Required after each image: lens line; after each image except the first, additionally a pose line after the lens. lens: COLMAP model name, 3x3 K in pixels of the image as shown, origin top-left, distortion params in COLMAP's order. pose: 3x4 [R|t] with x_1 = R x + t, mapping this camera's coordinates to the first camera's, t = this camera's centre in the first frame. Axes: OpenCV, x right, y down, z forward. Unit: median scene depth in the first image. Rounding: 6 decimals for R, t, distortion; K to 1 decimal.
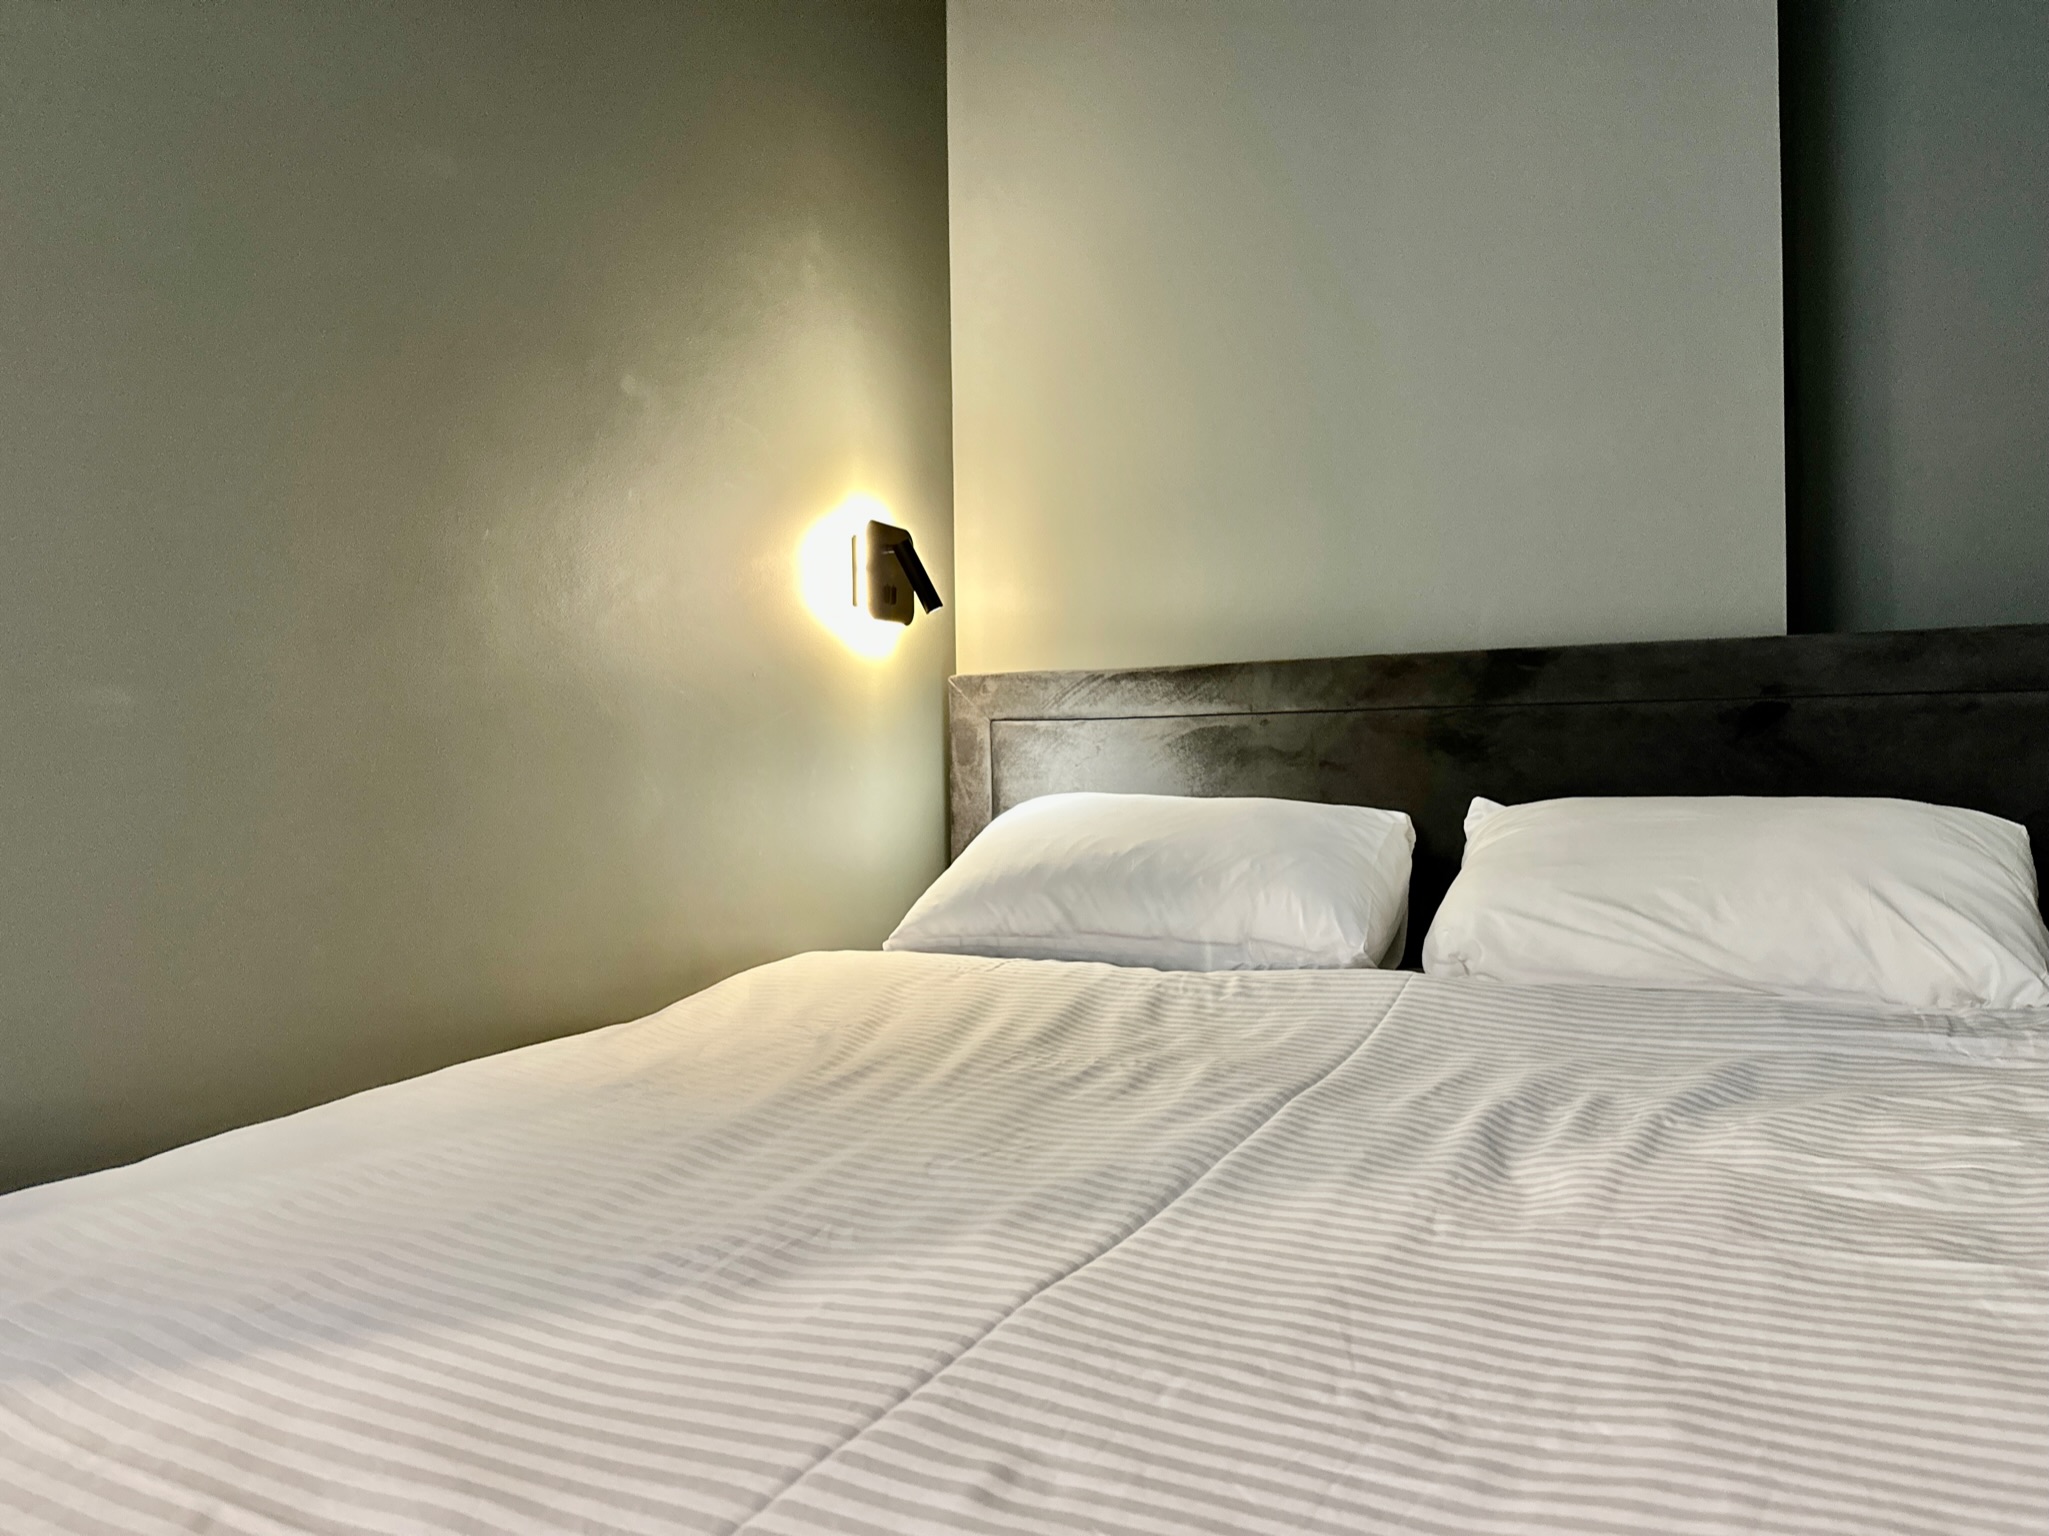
lens RADIAL K [[1457.9, 0, 1024.5], [0, 1457.9, 768.0], [0, 0, 1]] dist [0.033930, -0.066261]
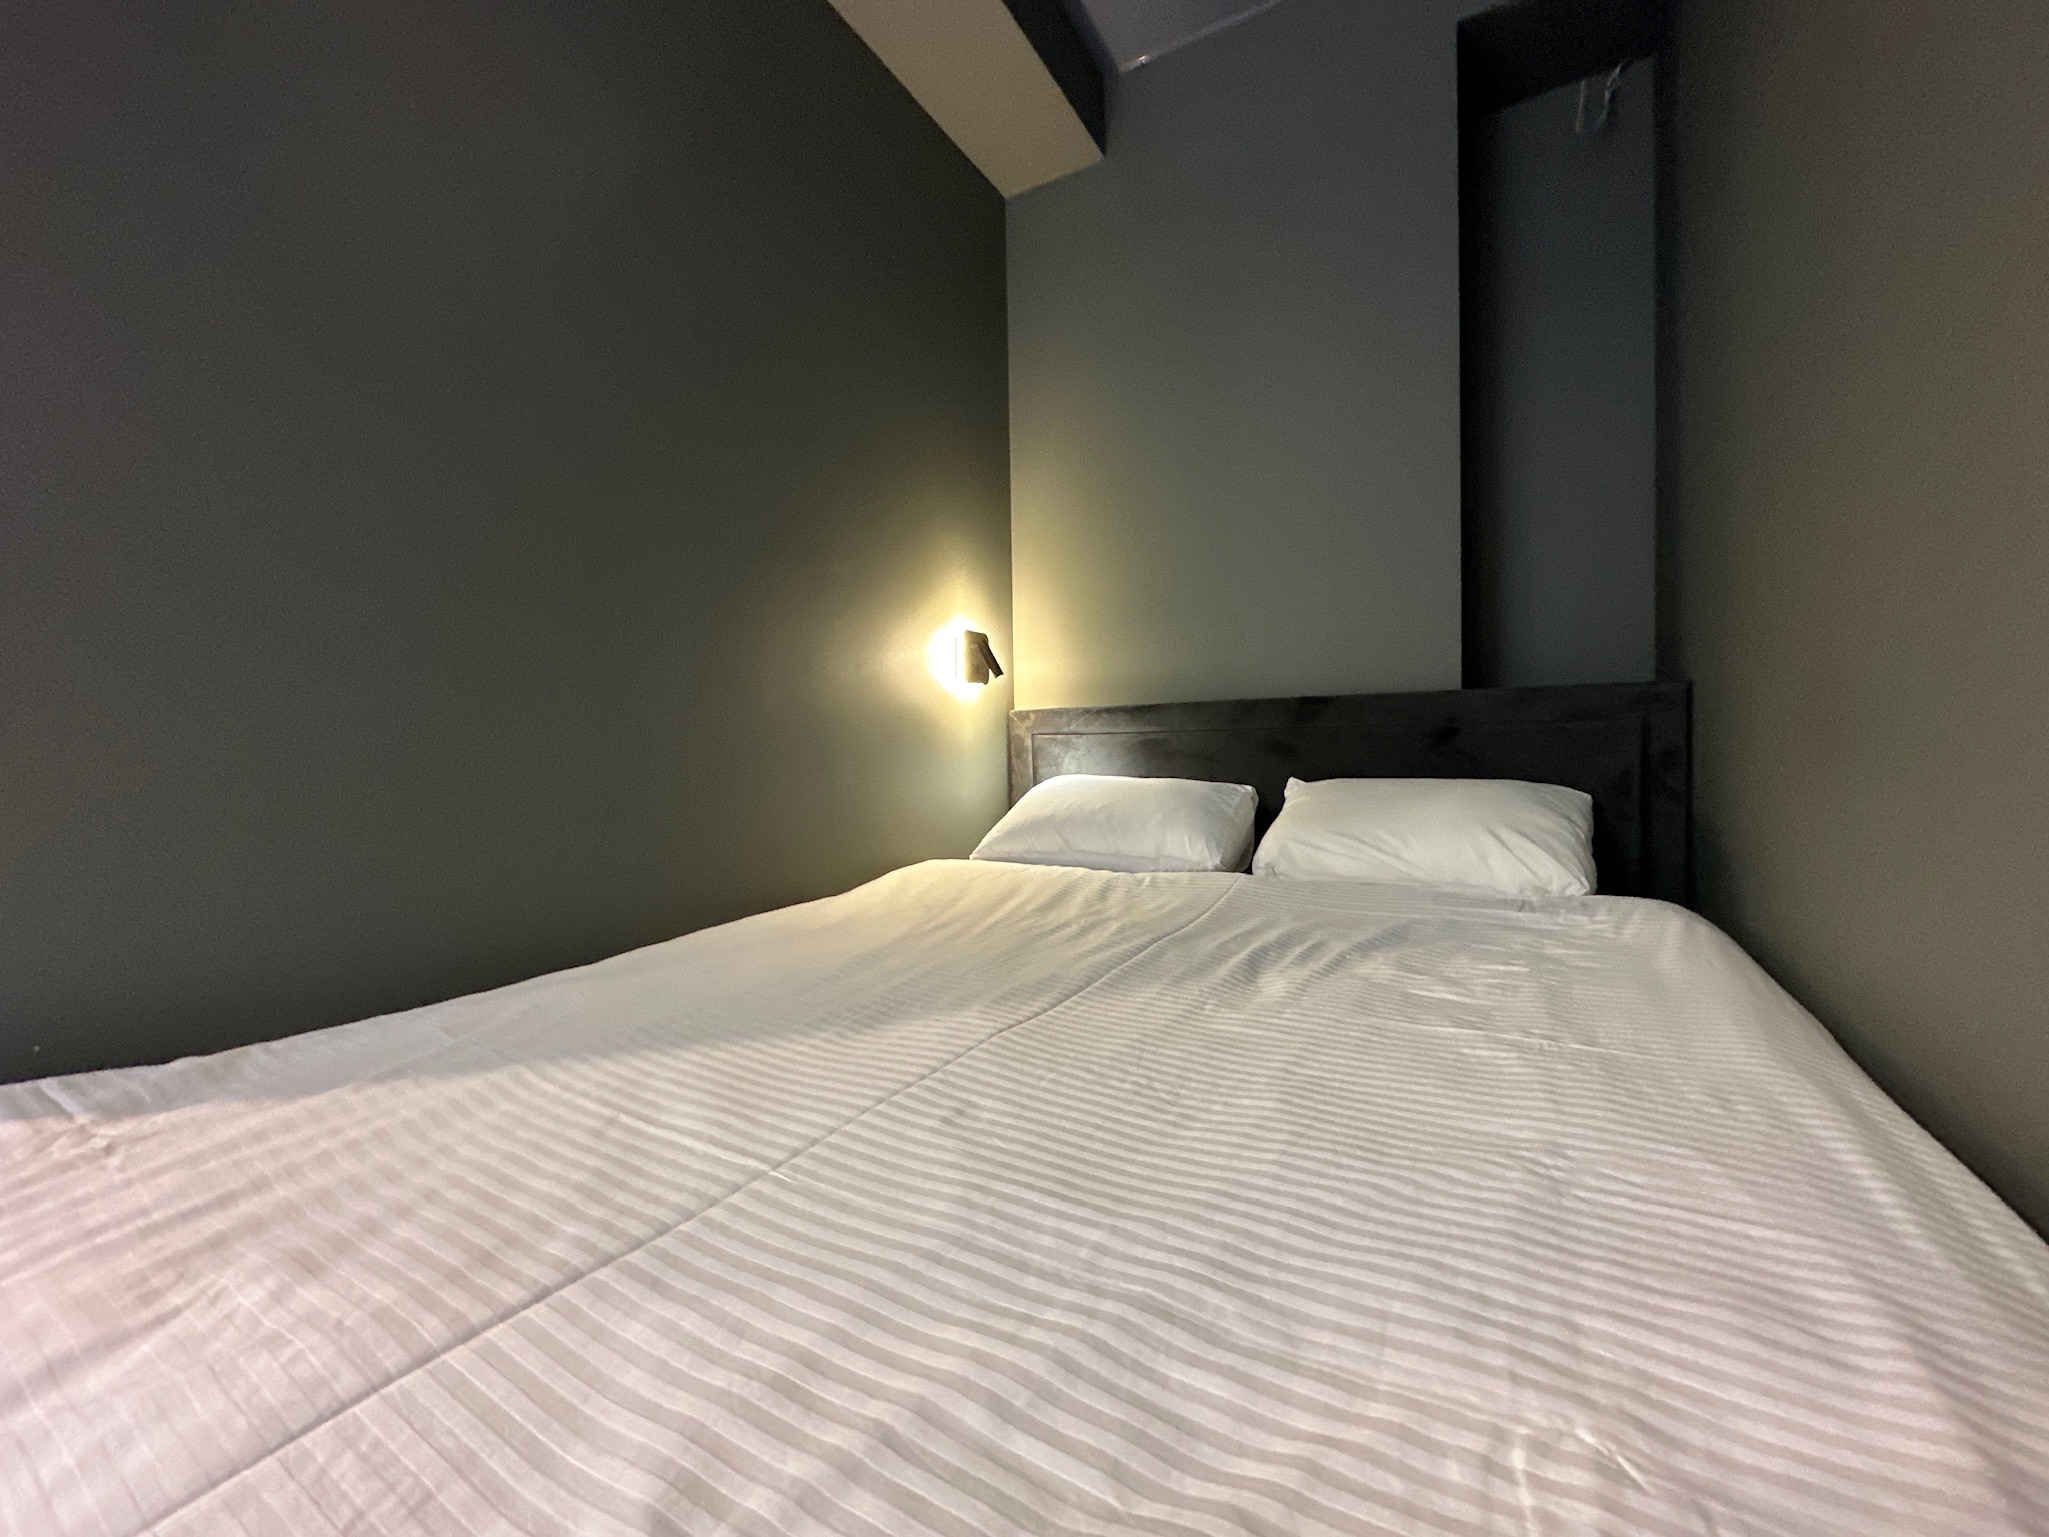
lens RADIAL K [[847.8, 0, 1024.5], [0, 847.8, 768.5], [0, 0, 1]] dist [-0.026923, -0.000011]
pose [[0.996023, -0.004067, -0.088999, 0.104965], [0.006686, 0.999553, 0.029147, -0.036379], [0.088840, -0.029626, 0.995605, -0.124303]]
